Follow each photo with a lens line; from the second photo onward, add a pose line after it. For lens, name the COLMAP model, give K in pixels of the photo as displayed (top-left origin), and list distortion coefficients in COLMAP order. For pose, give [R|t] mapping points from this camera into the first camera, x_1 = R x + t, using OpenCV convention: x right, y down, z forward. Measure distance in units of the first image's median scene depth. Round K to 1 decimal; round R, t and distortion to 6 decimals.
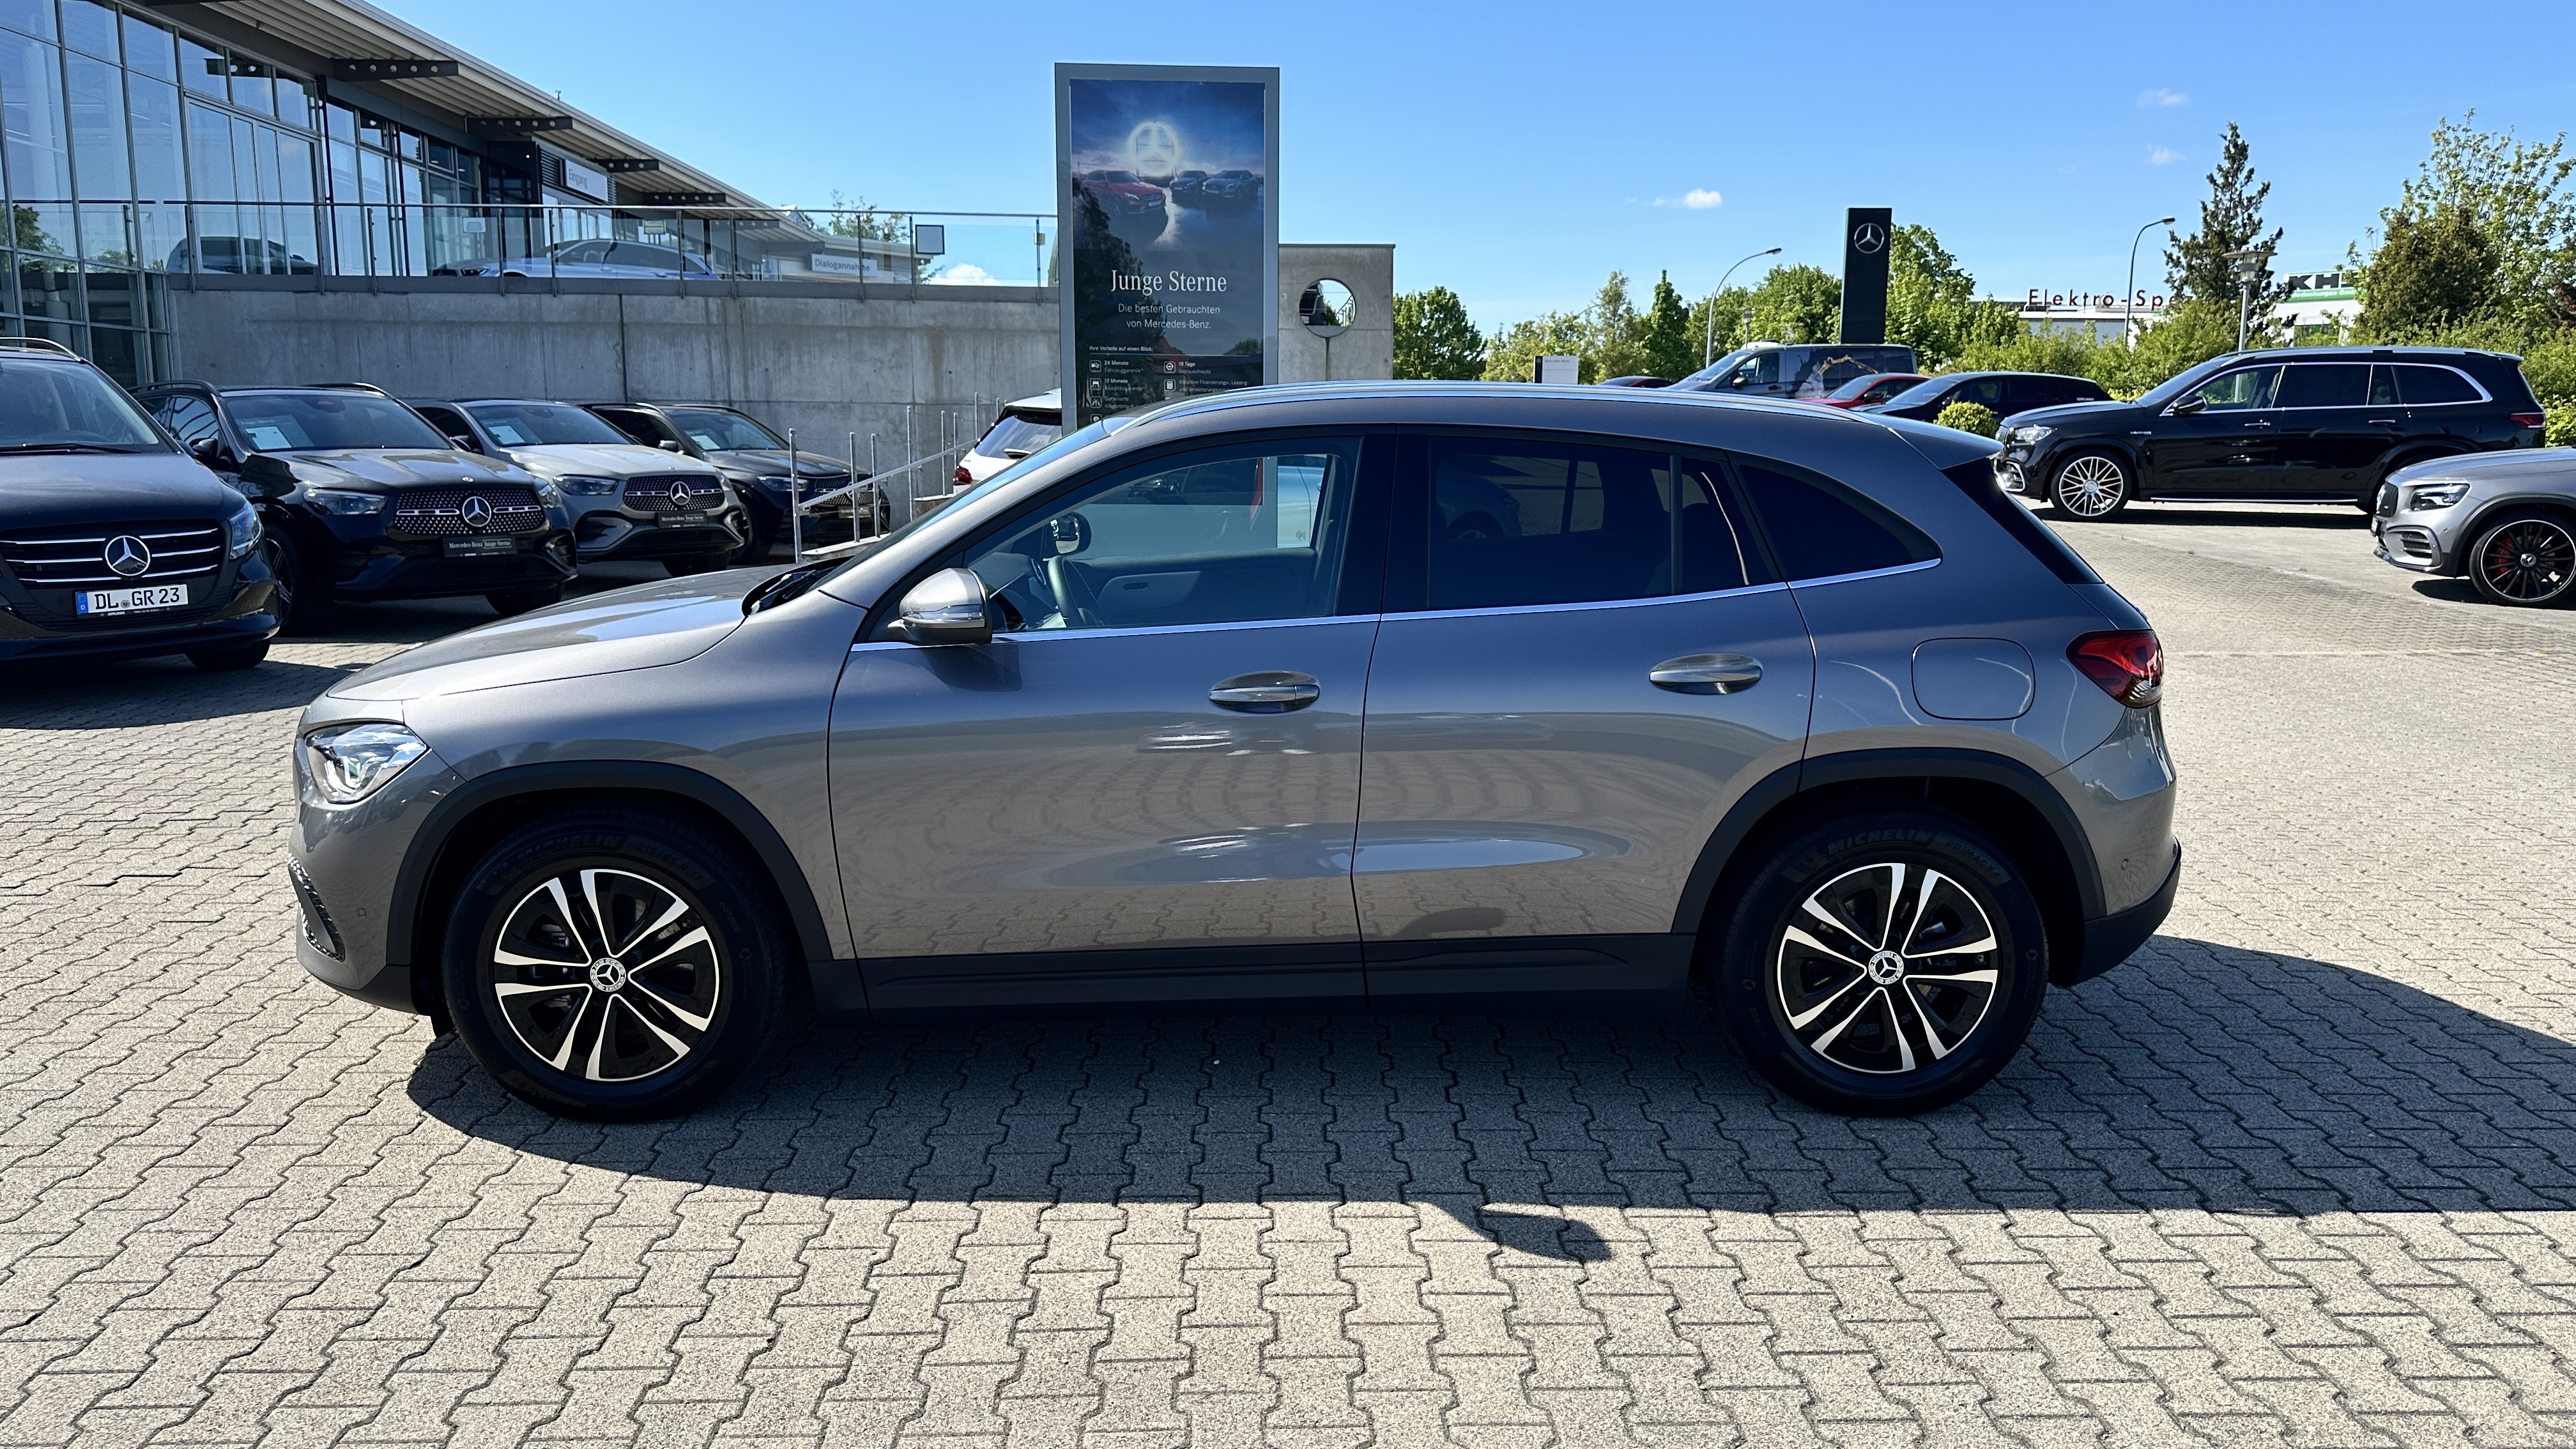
lens RADIAL K [[1798.0, 0, 1316.3], [0, 1798.0, 736.3], [0, 0, 1]] dist [0.062313, -0.075062]
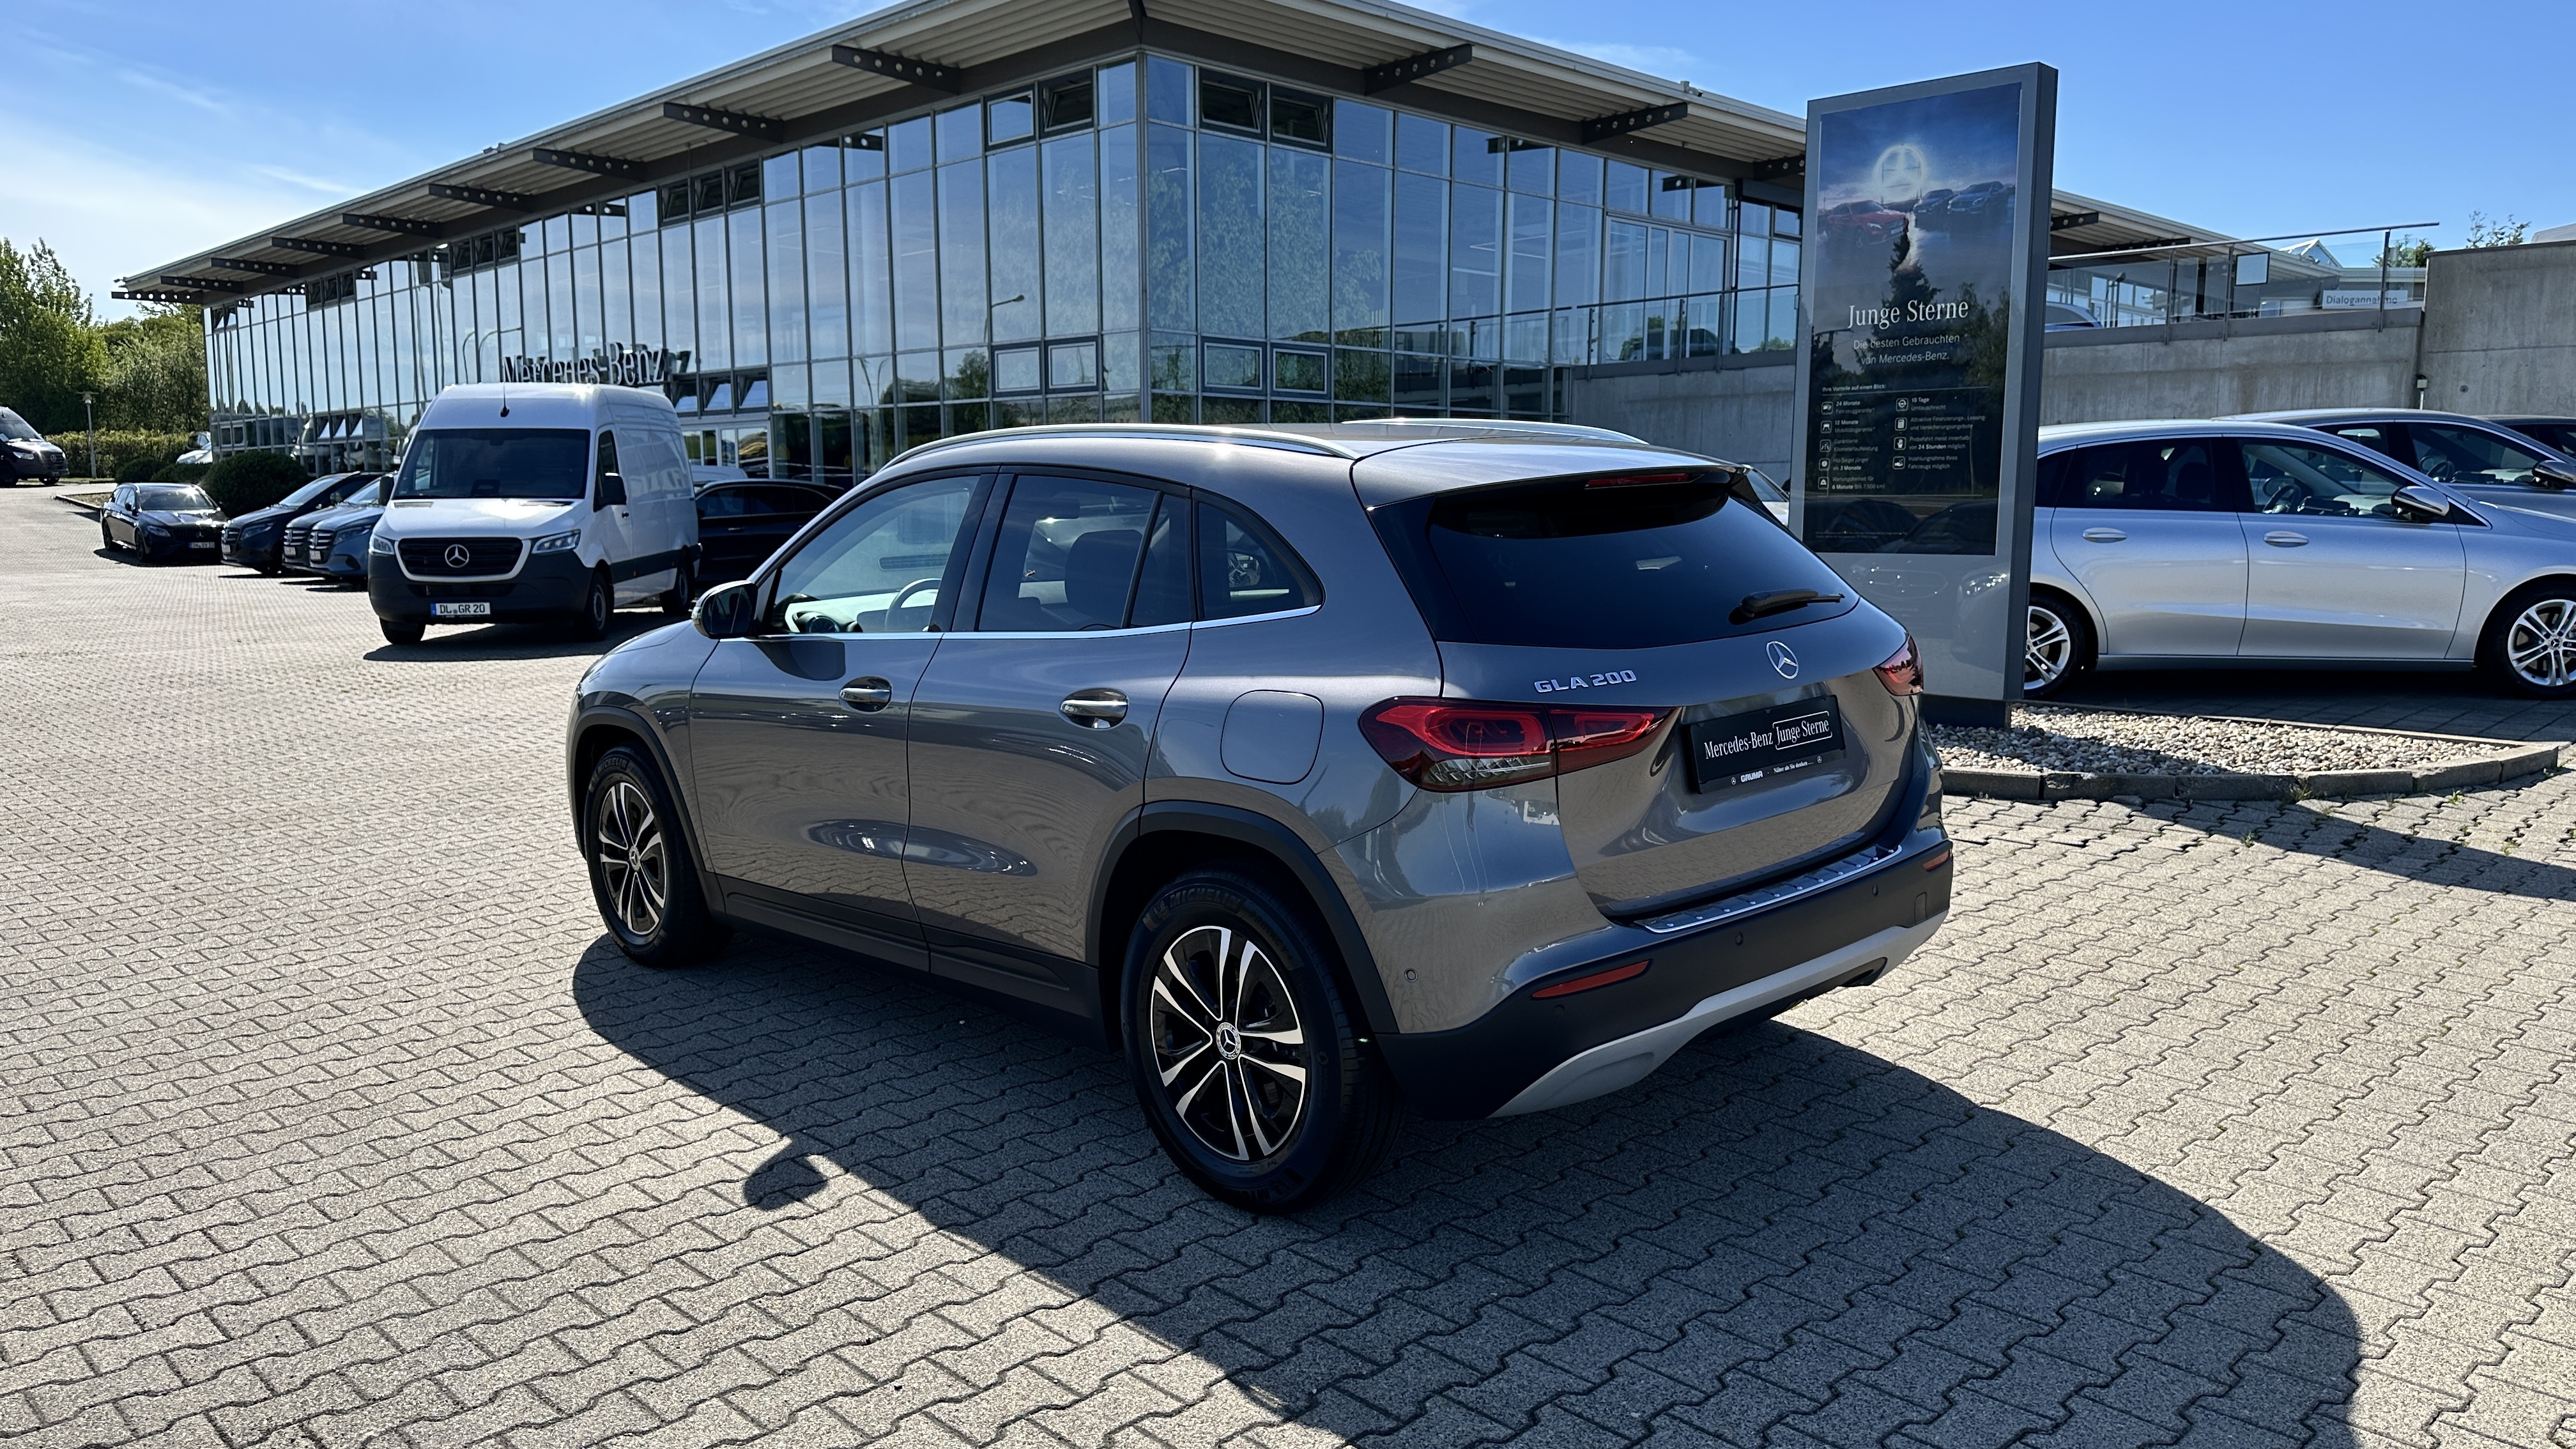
lens RADIAL K [[1827.2, 0, 1300.3], [0, 1827.2, 715.1], [0, 0, 1]] dist [0.124823, -0.213732]
pose [[0.673033, 0.079378, -0.735340, 0.903822], [-0.113874, 0.993491, 0.003019, -0.039222], [0.730793, 0.081705, 0.677691, 0.339404]]
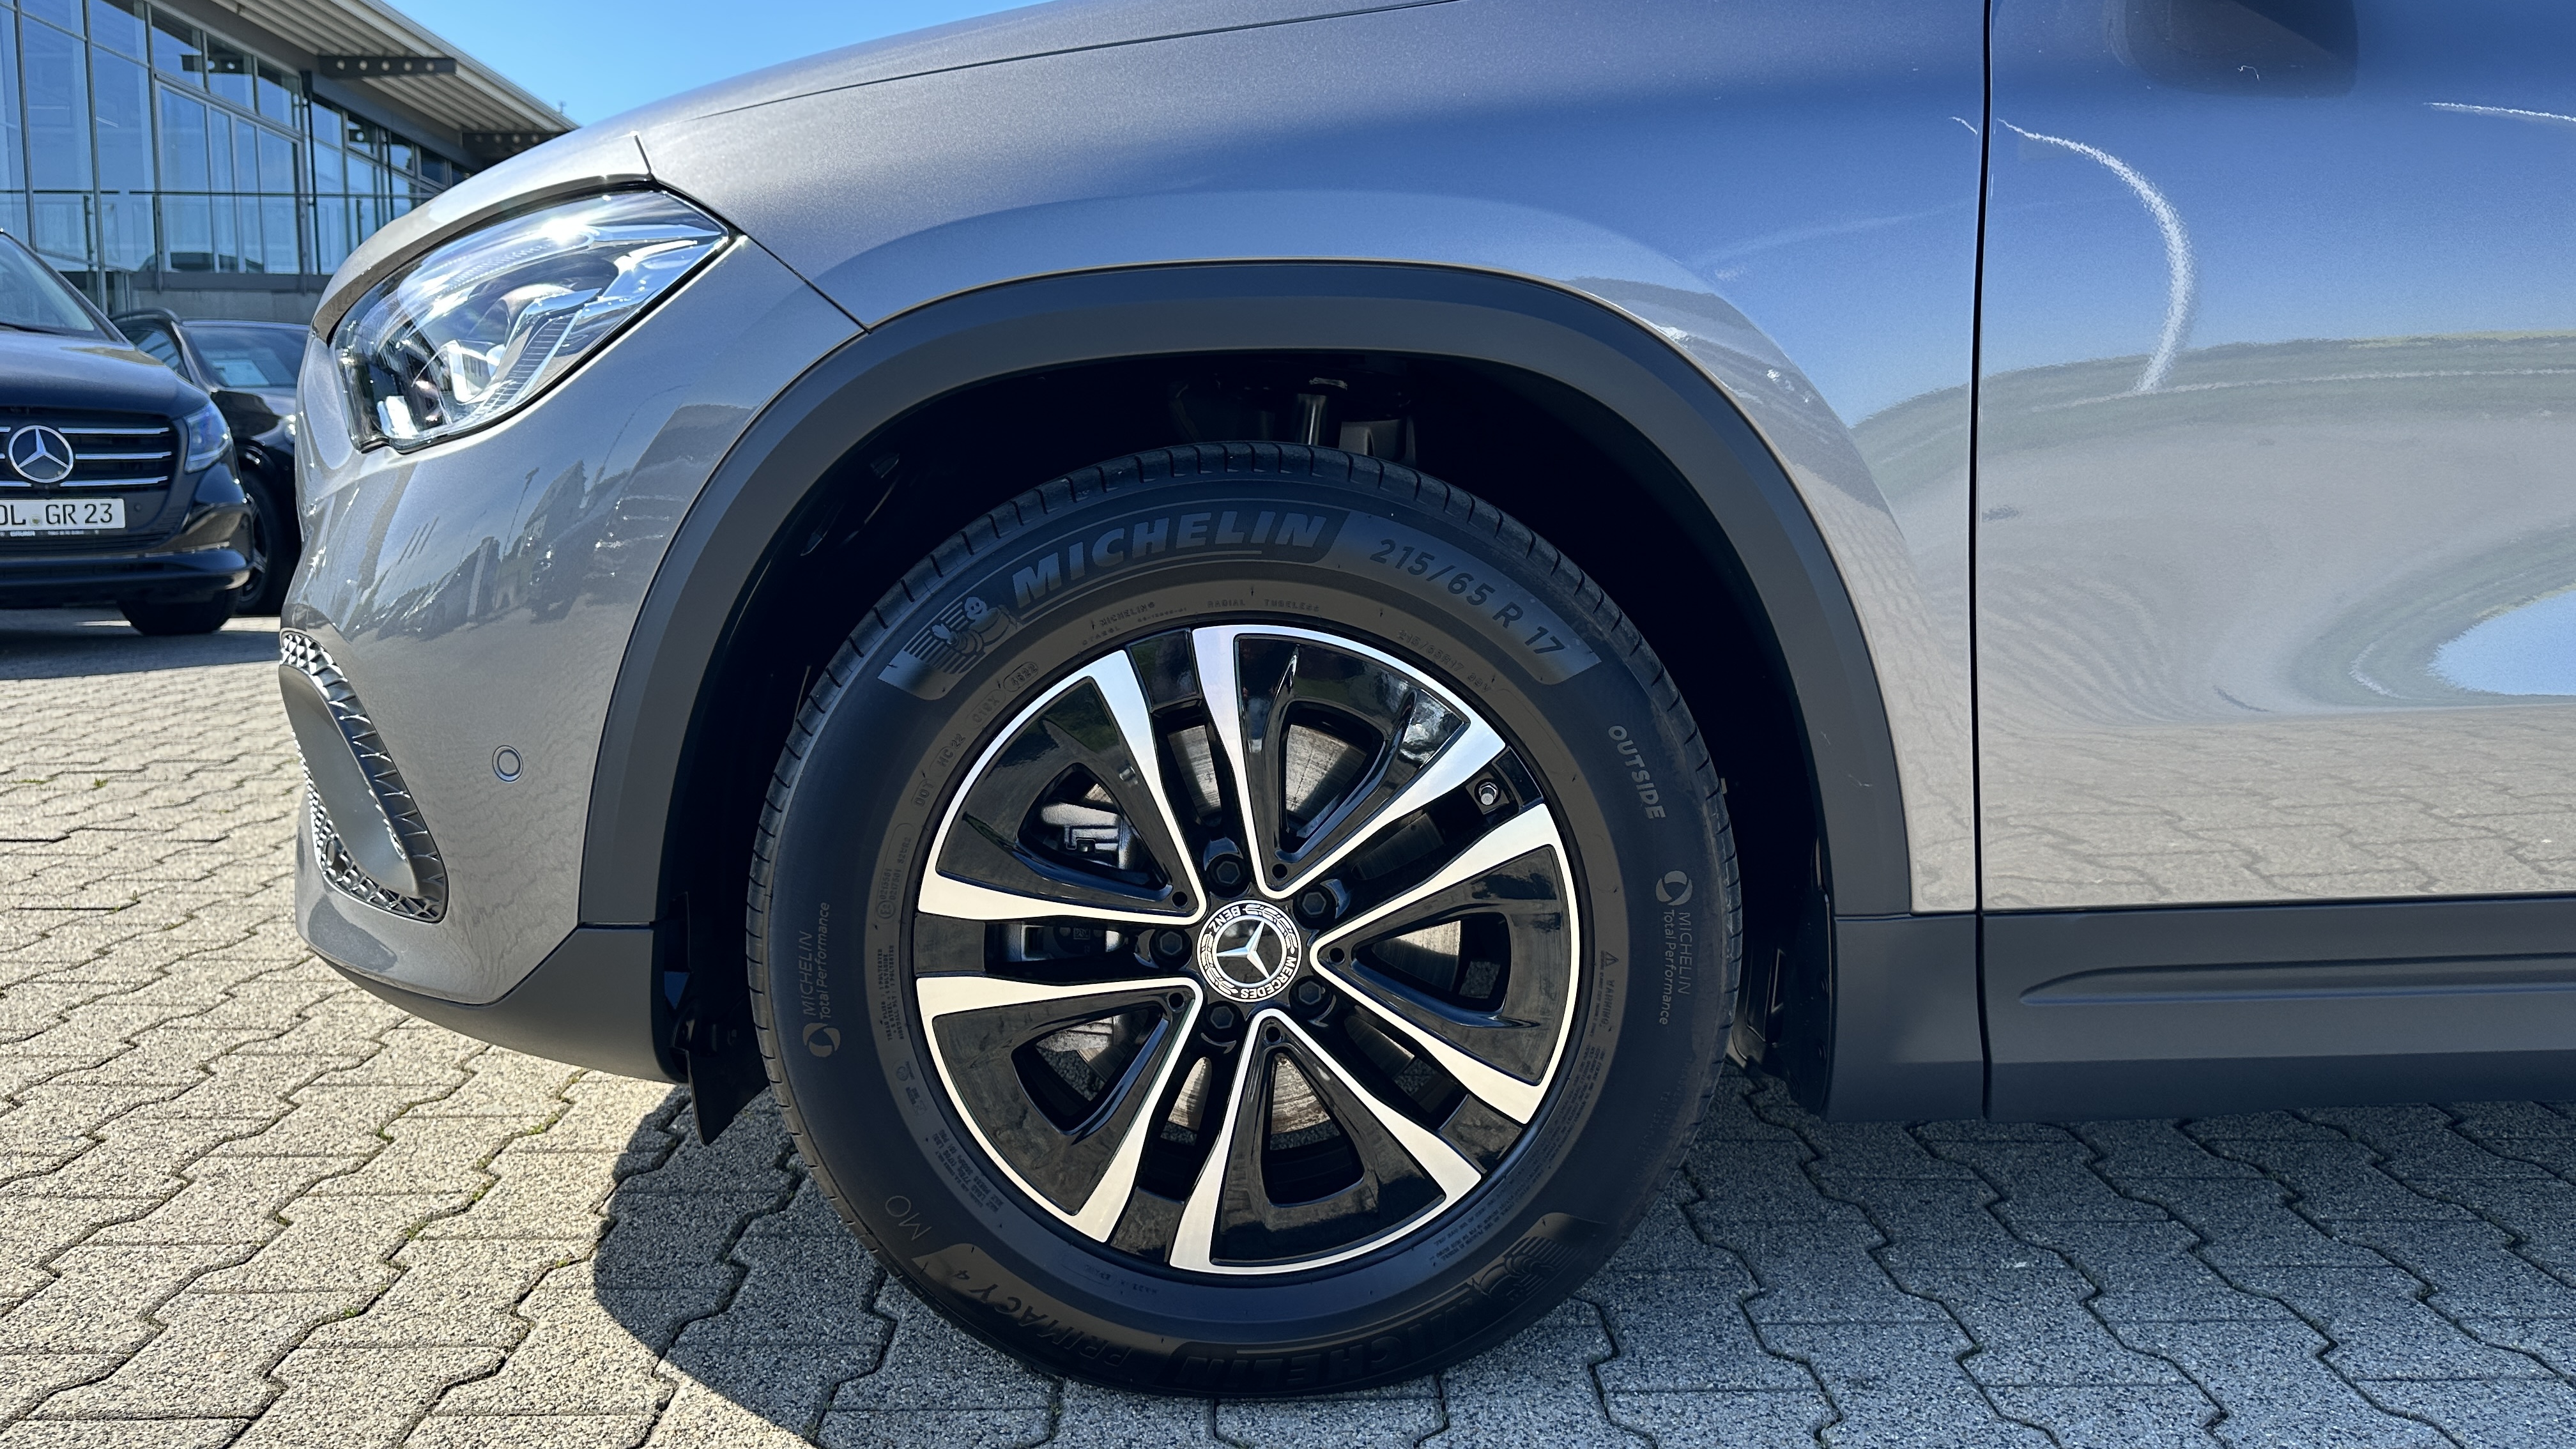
lens RADIAL K [[1798.0, 0, 1316.3], [0, 1798.0, 736.3], [0, 0, 1]] dist [0.062313, -0.075062]
pose [[0.999891, -0.003009, 0.014432, -0.333671], [0.003643, 0.999021, -0.044084, 0.093012], [-0.014285, 0.044132, 0.998924, 0.582897]]
